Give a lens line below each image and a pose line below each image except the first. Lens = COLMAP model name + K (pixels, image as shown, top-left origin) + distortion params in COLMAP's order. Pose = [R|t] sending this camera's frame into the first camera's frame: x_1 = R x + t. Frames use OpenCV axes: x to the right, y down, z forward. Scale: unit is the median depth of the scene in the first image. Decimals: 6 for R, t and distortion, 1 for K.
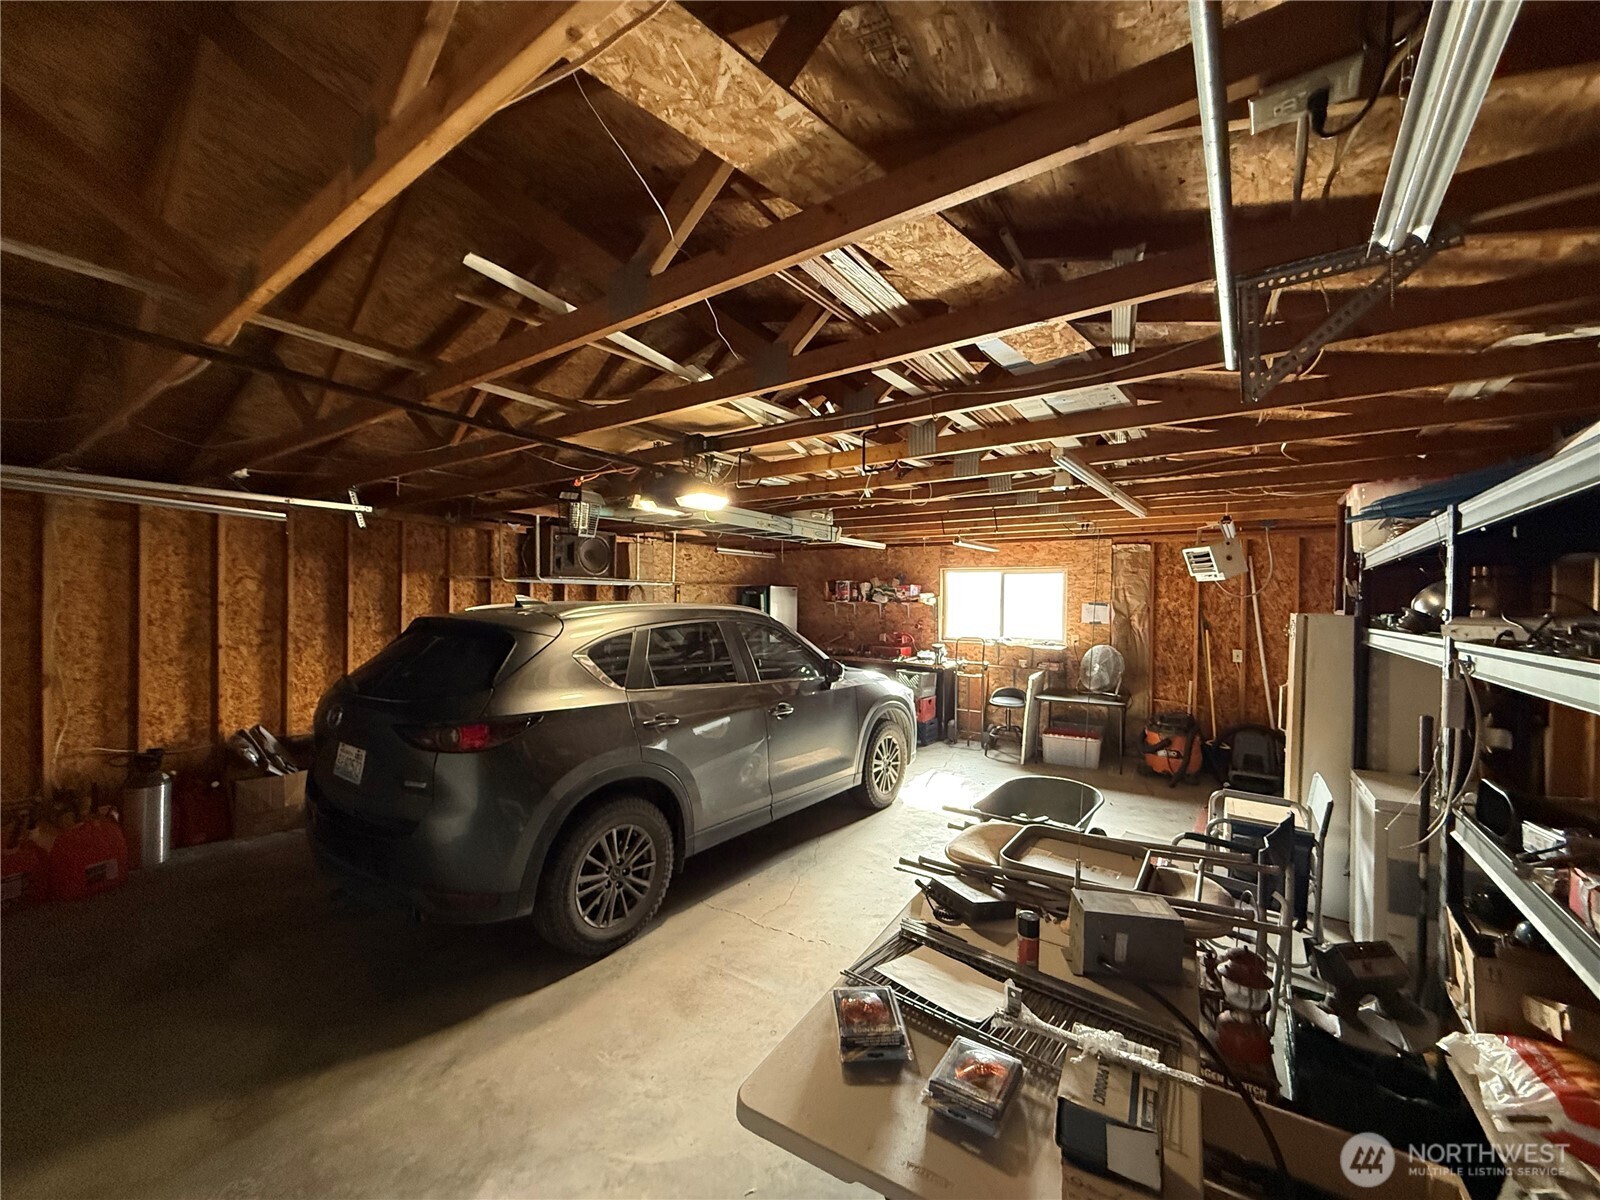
lens RADIAL K [[633.2, 0, 796.6], [0, 633.2, 604.8], [0, 0, 1]] dist [0.000296, -0.000591]
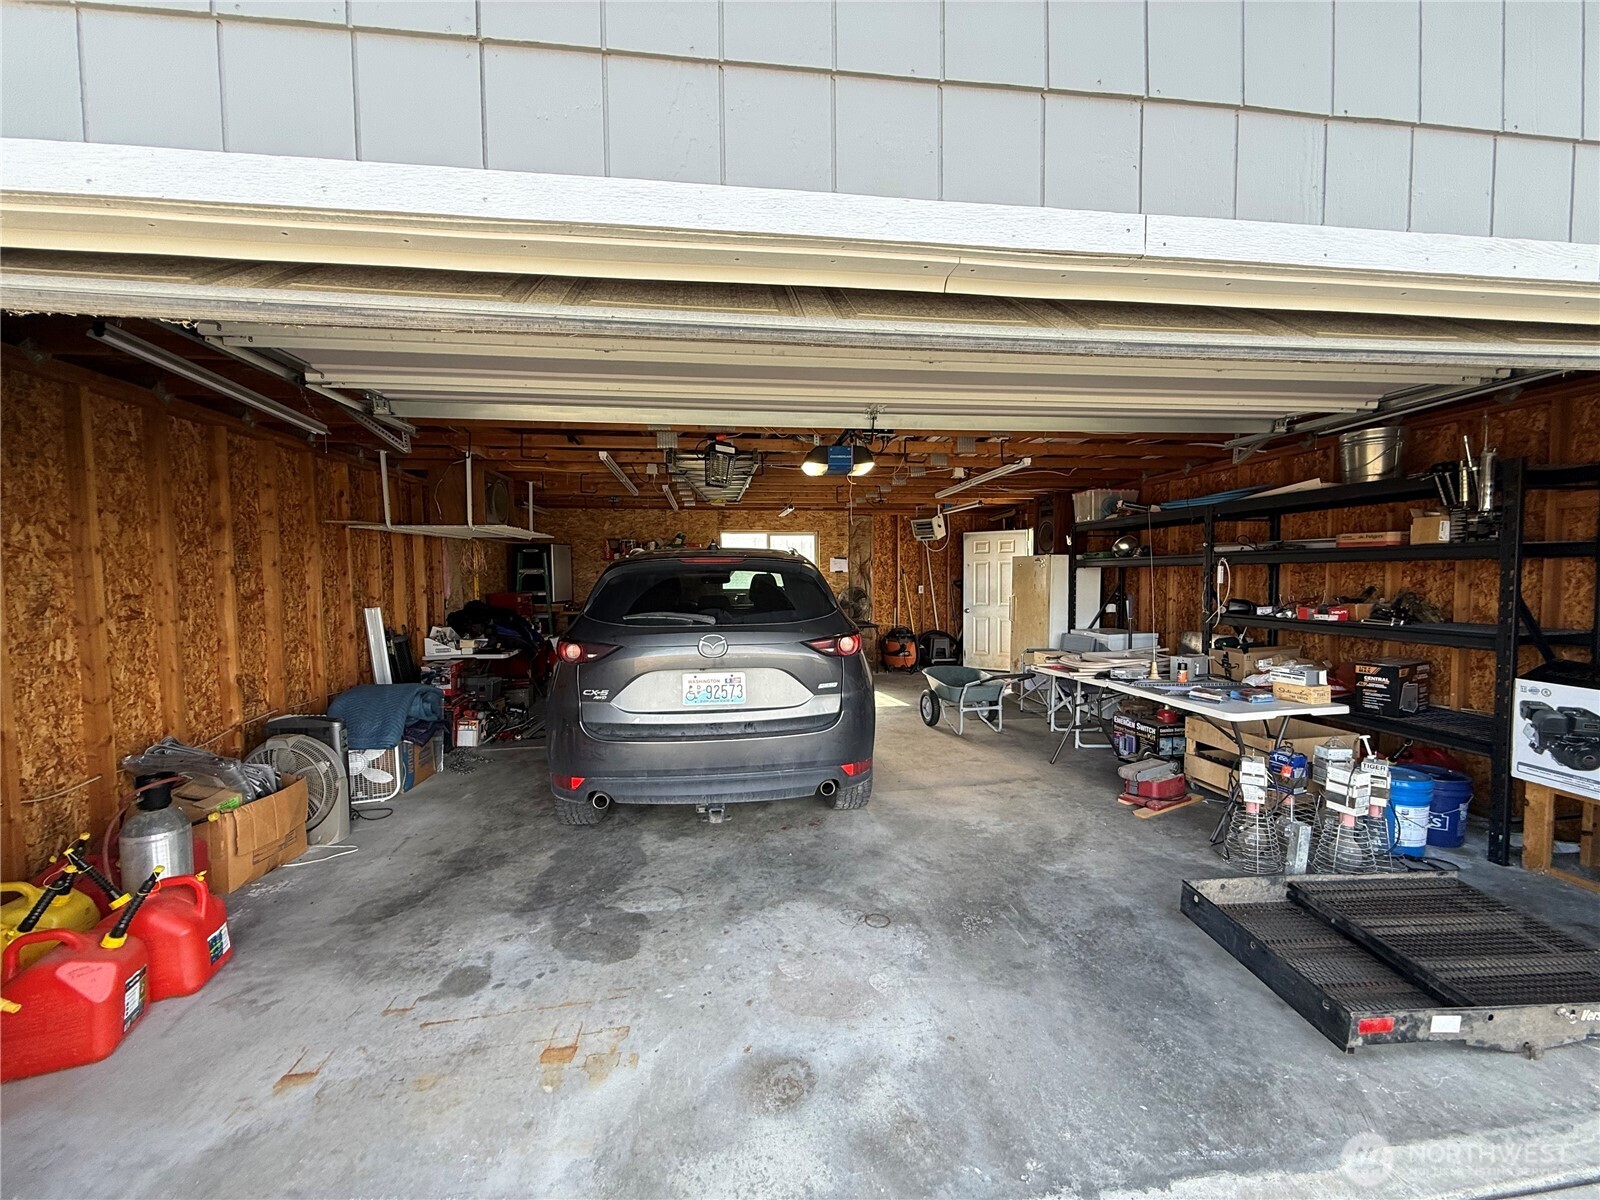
lens RADIAL K [[633.2, 0, 796.7], [0, 633.2, 600.8], [0, 0, 1]] dist [0.000296, -0.000591]
pose [[0.719831, -0.052270, 0.692178, -0.547030], [0.023112, 0.998413, 0.051360, 0.018570], [-0.693764, -0.020972, 0.719897, 0.072078]]
